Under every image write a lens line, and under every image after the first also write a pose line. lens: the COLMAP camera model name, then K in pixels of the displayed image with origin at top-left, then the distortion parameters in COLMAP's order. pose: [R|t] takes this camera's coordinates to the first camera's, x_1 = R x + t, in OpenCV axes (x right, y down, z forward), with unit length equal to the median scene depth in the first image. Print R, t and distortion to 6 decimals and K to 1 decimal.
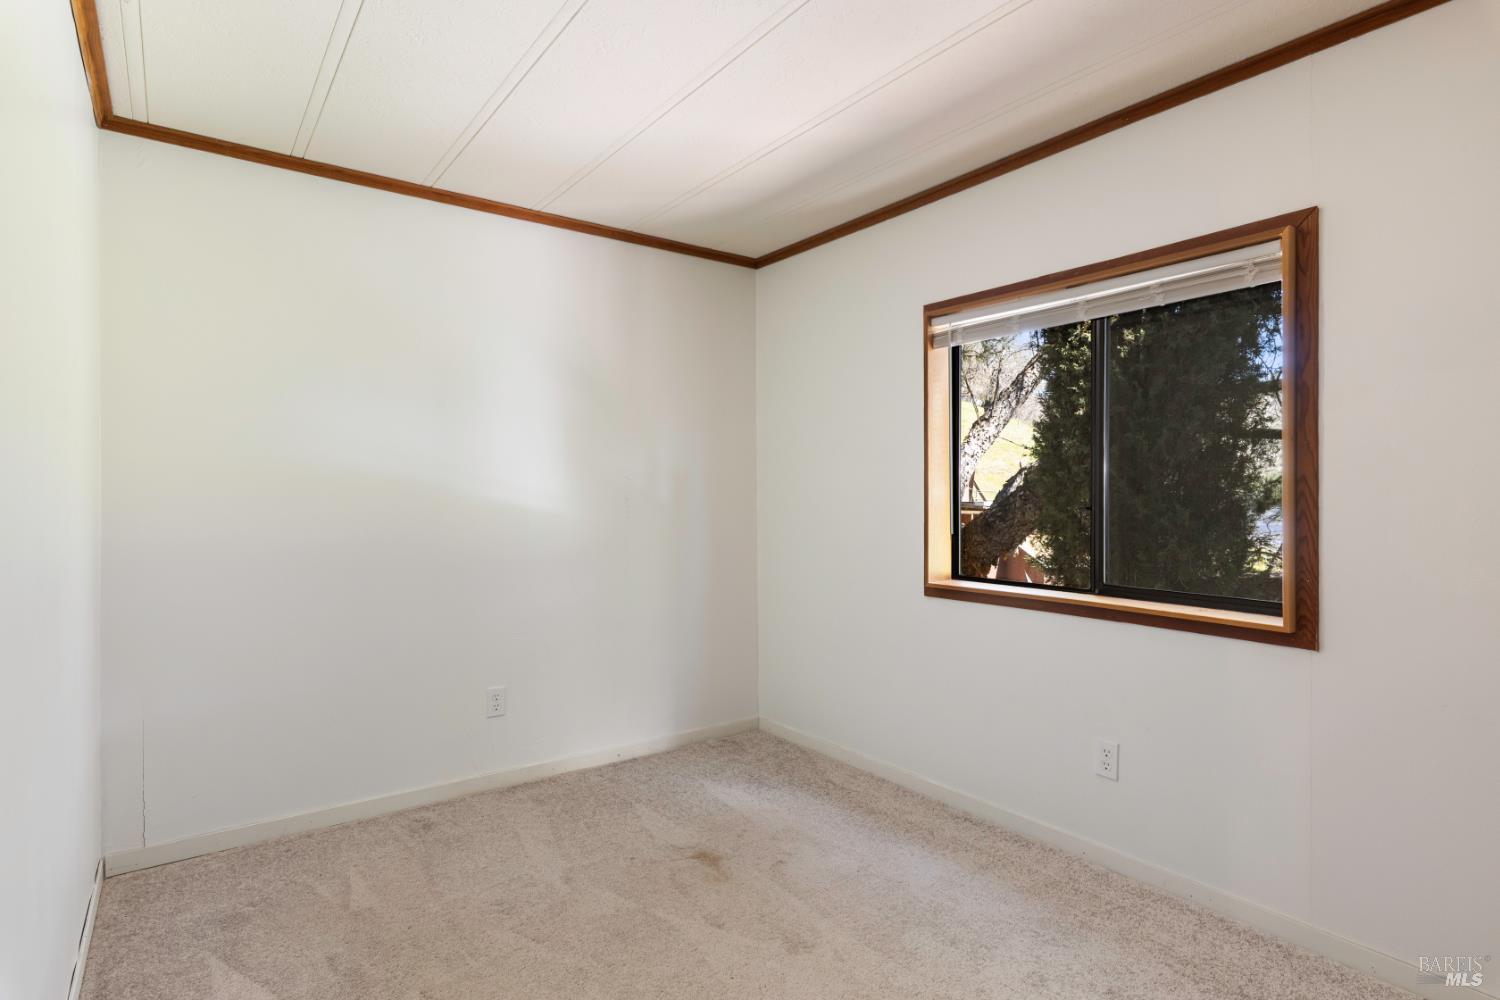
lens RADIAL K [[772.9, 0, 756.9], [0, 772.9, 472.9], [0, 0, 1]] dist [0.003386, 0.000465]
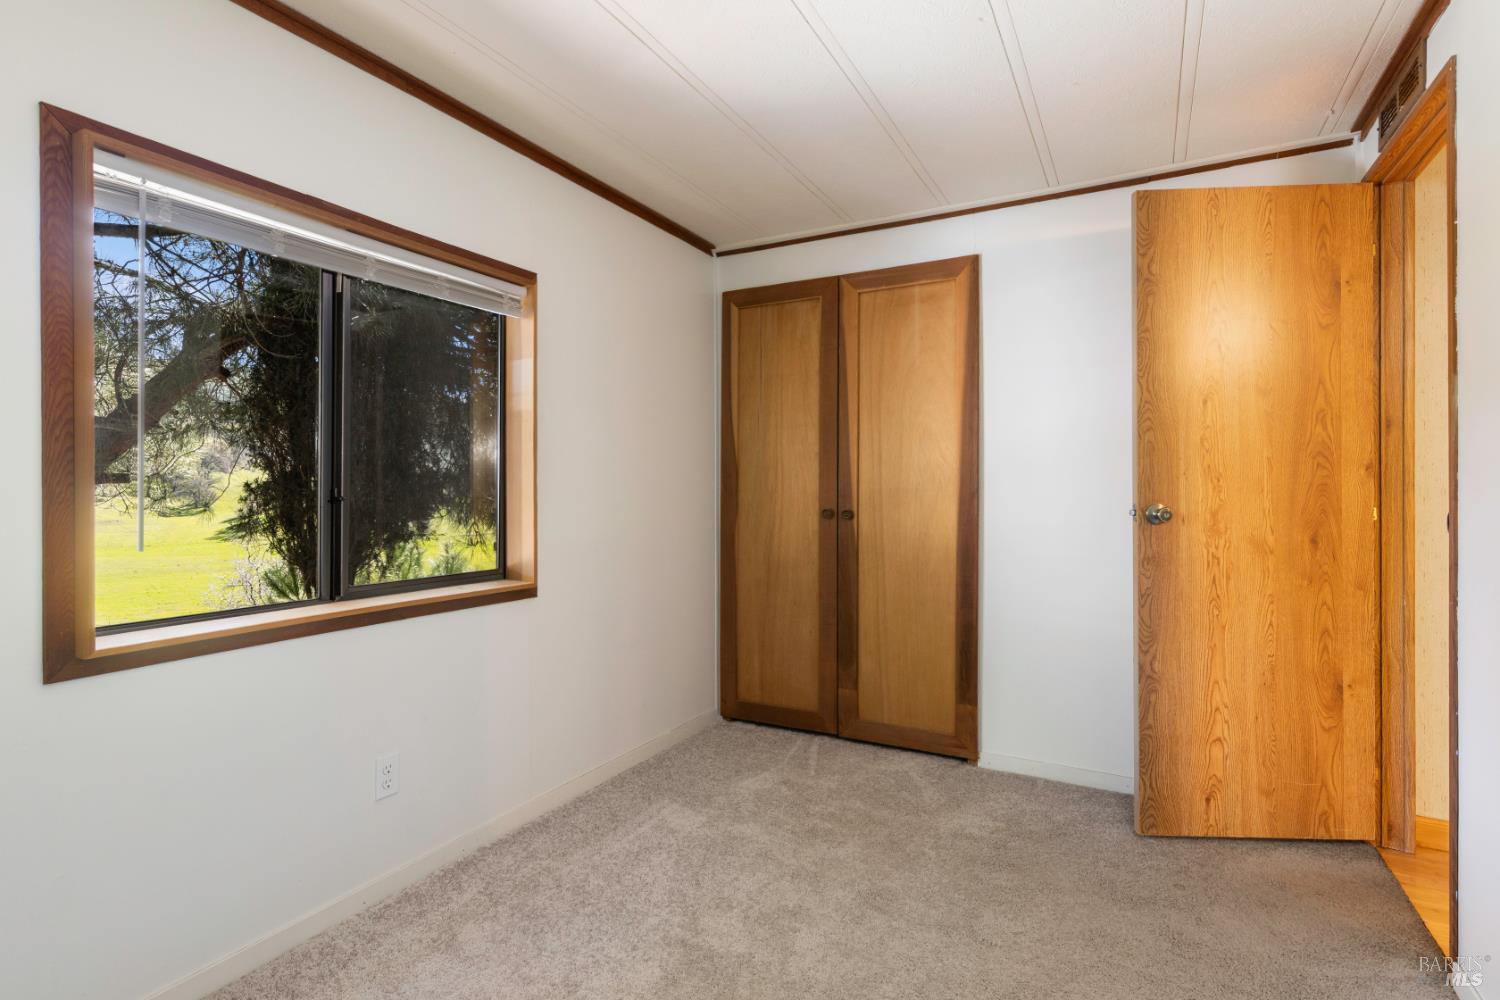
lens RADIAL K [[727.7, 0, 758.9], [0, 727.7, 475.3], [0, 0, 1]] dist [-0.002031, -0.000645]
pose [[-0.429634, 0.019929, 0.902783, -0.444908], [-0.014504, 0.999475, -0.028966, 0.032537], [-0.902887, -0.025539, -0.429120, 0.875410]]
